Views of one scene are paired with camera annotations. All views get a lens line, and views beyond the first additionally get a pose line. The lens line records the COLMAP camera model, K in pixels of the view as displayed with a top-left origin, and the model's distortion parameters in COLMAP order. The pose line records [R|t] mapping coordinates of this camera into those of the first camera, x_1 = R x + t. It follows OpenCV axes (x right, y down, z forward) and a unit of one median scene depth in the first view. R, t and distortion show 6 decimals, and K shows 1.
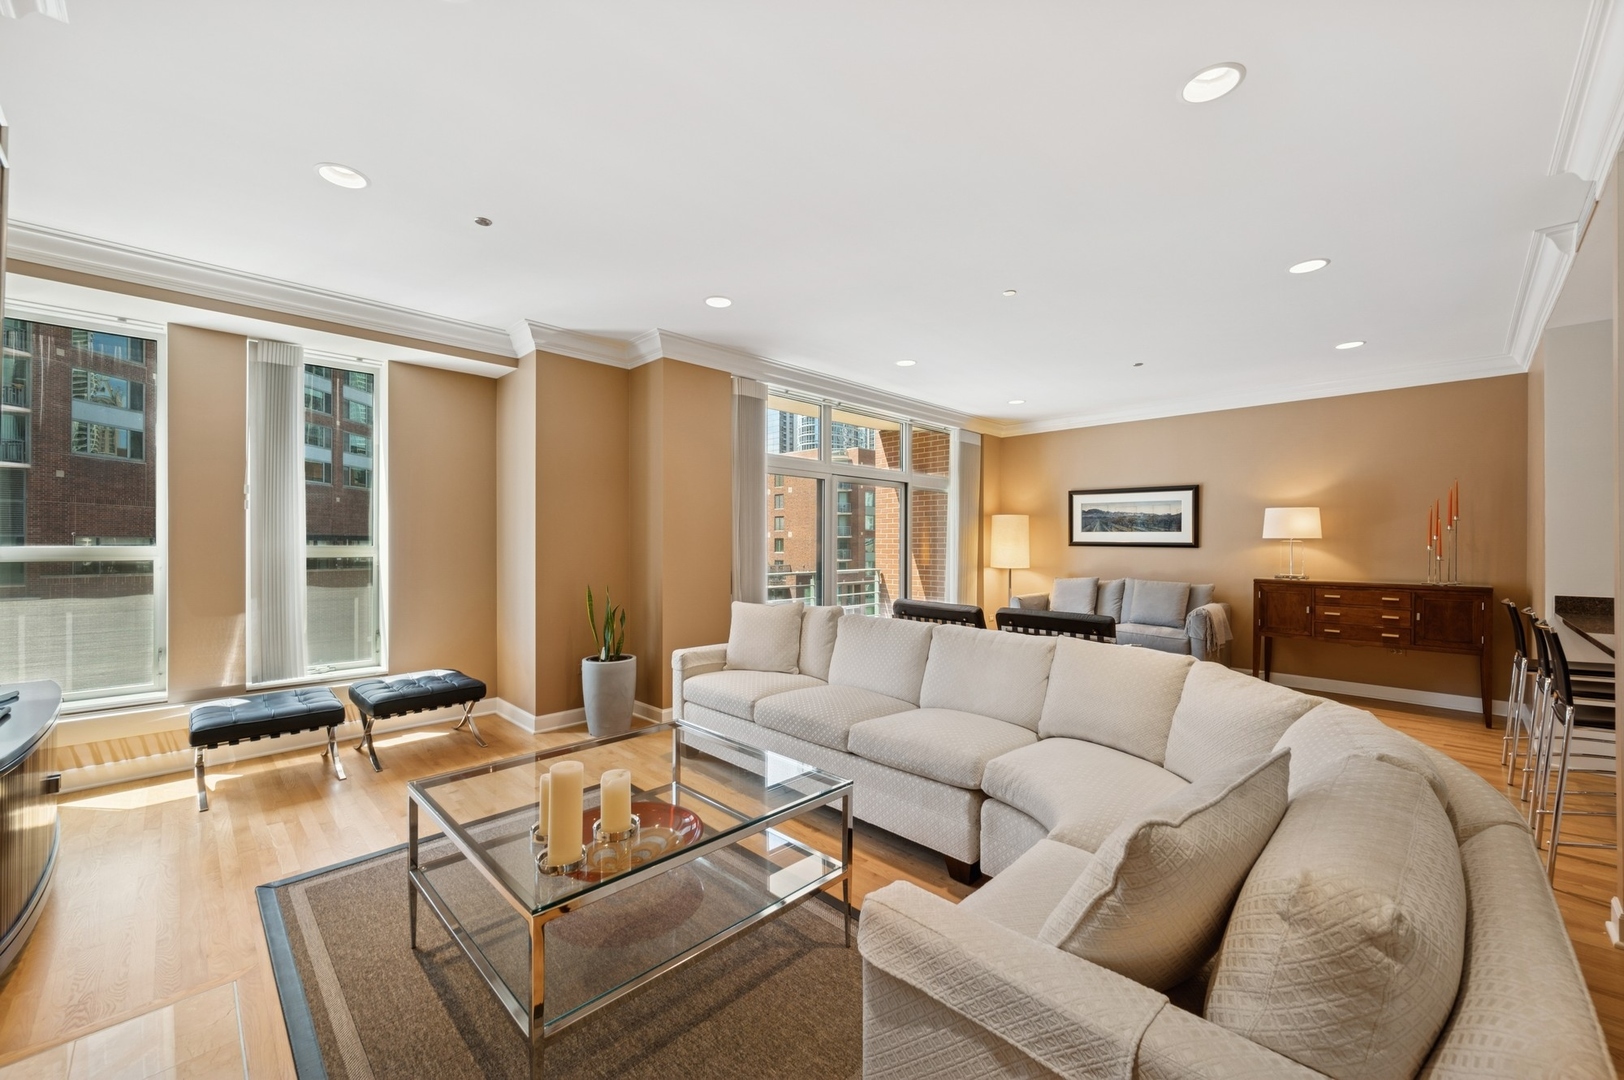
lens RADIAL K [[643.2, 0, 817.2], [0, 643.2, 543.6], [0, 0, 1]] dist [0.001174, -0.000951]
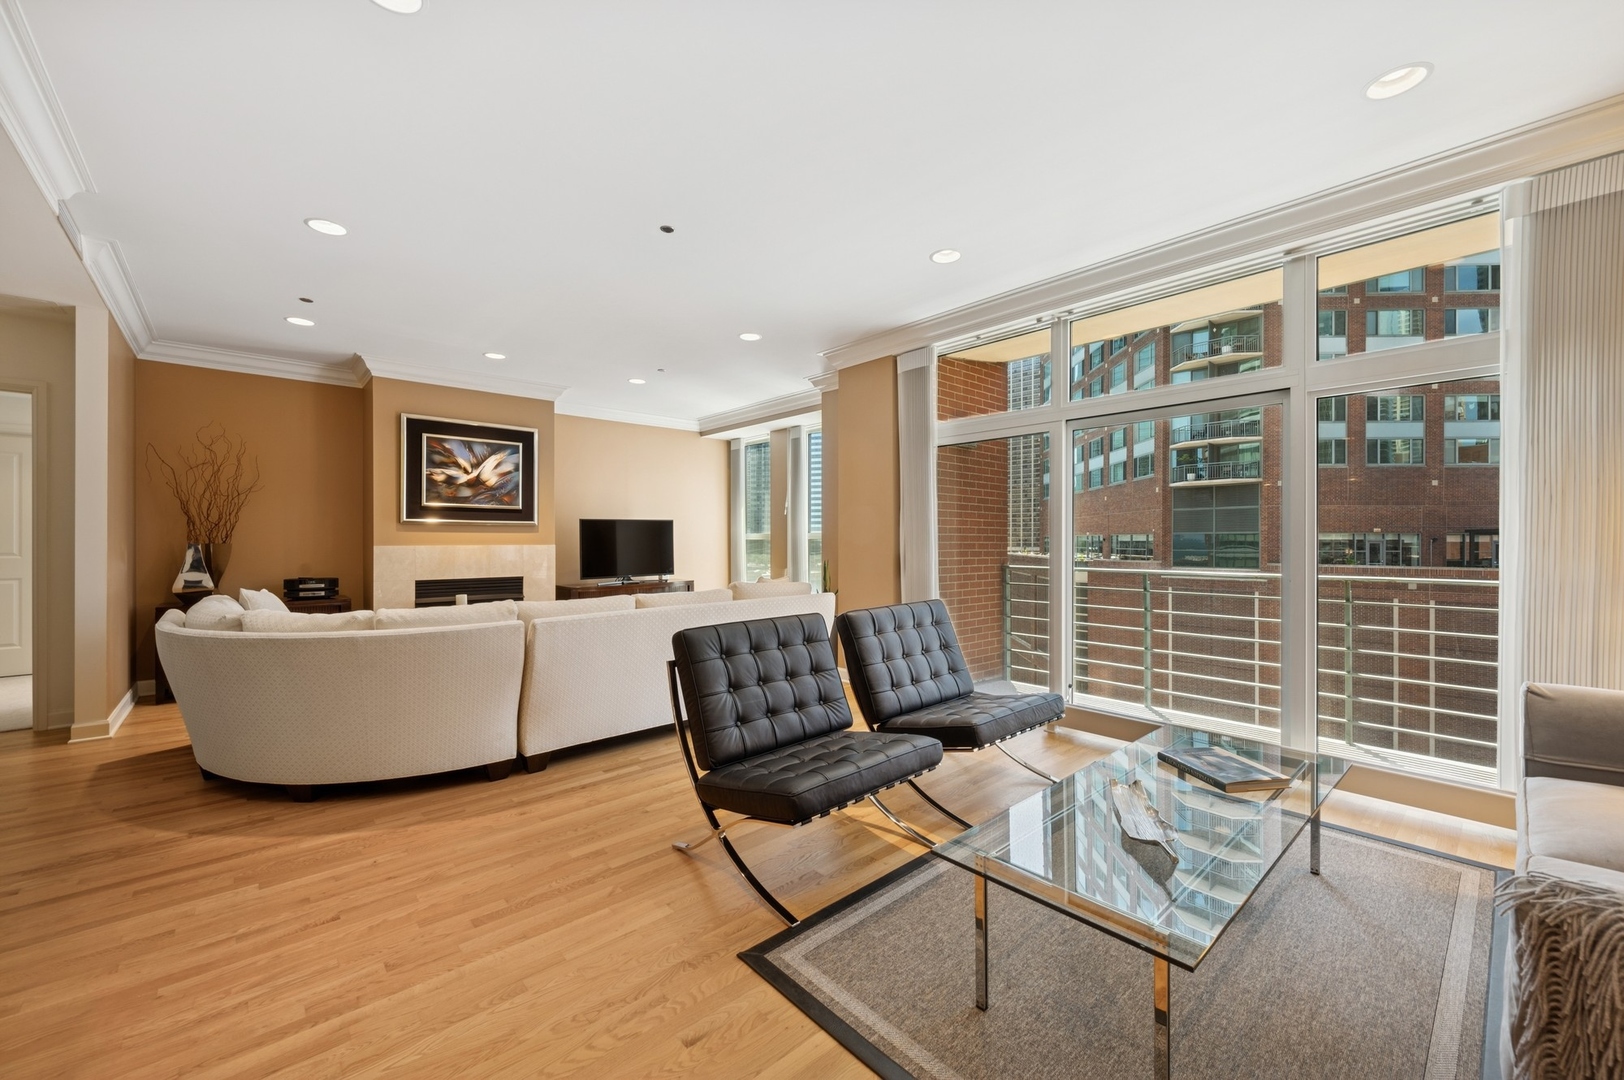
lens RADIAL K [[643.2, 0, 810.3], [0, 643.2, 539.1], [0, 0, 1]] dist [0.001174, -0.000951]
pose [[-0.064081, -0.002223, -0.997942, 0.669792], [0.000159, 0.999997, -0.002238, 0.016931], [0.997945, -0.000302, -0.064081, 0.726595]]
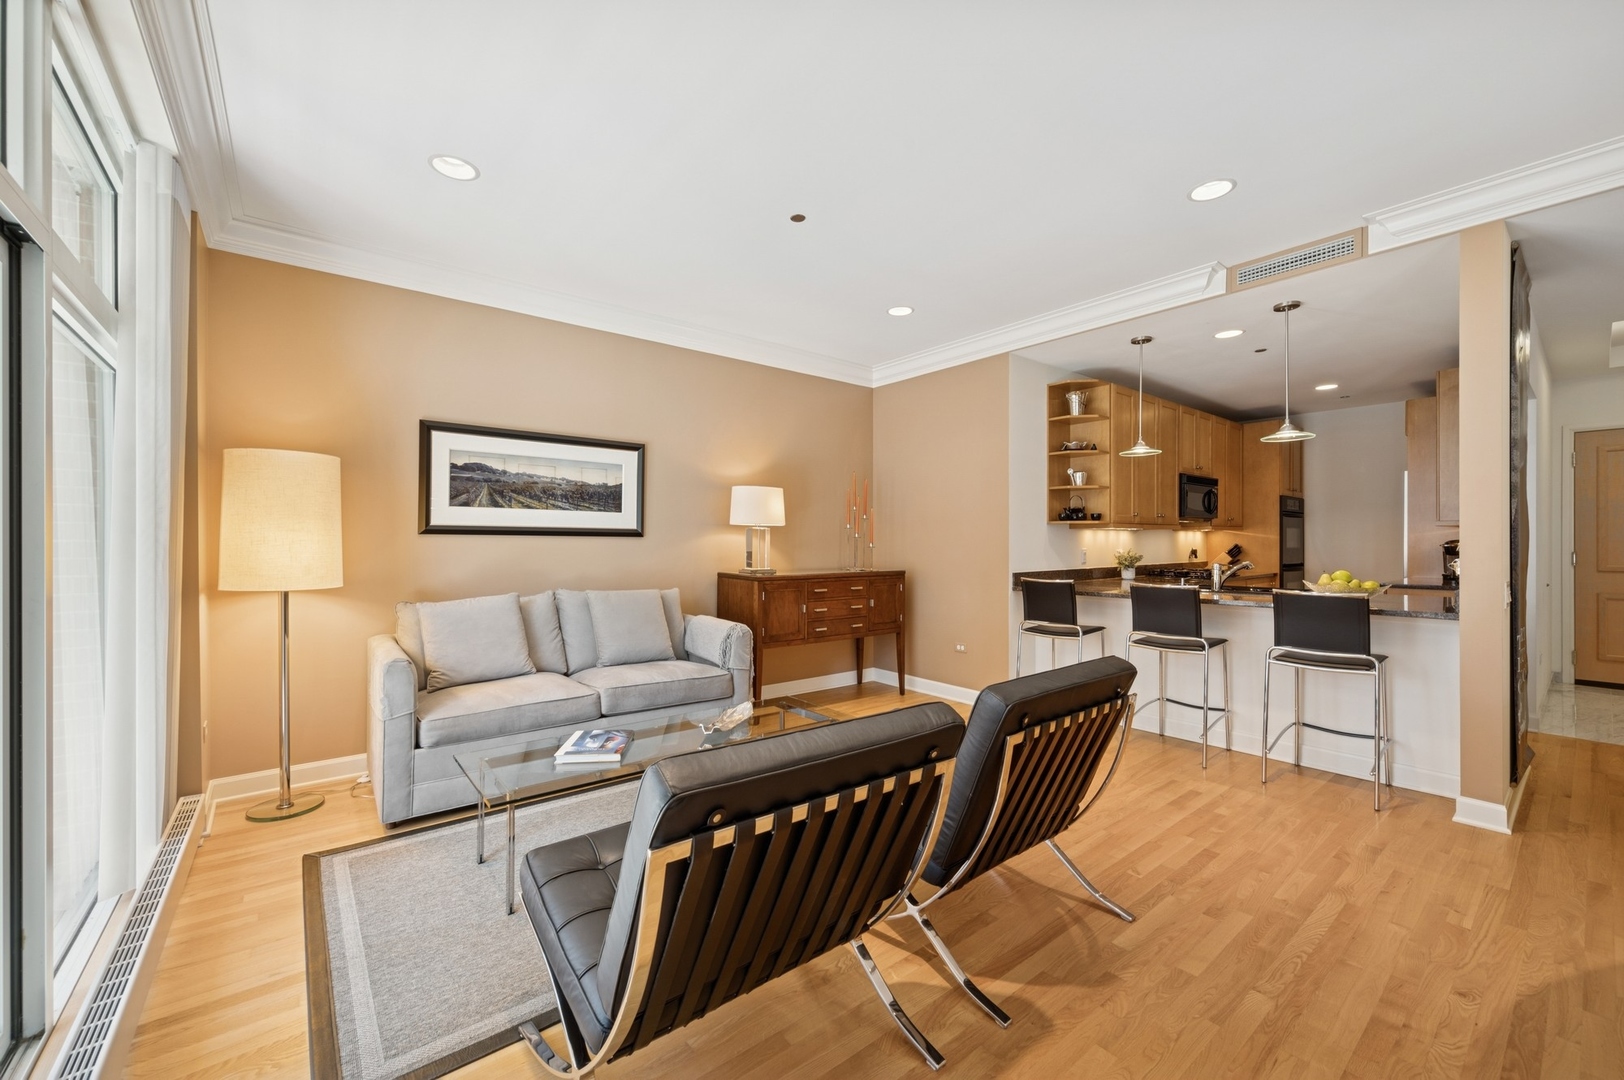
lens RADIAL K [[643.2, 0, 818.0], [0, 643.2, 545.3], [0, 0, 1]] dist [0.001174, -0.000951]
pose [[0.105704, -0.007448, 0.994370, -0.064924], [0.002160, 0.999971, 0.007261, 0.010624], [-0.994395, 0.001380, 0.105717, 0.743788]]
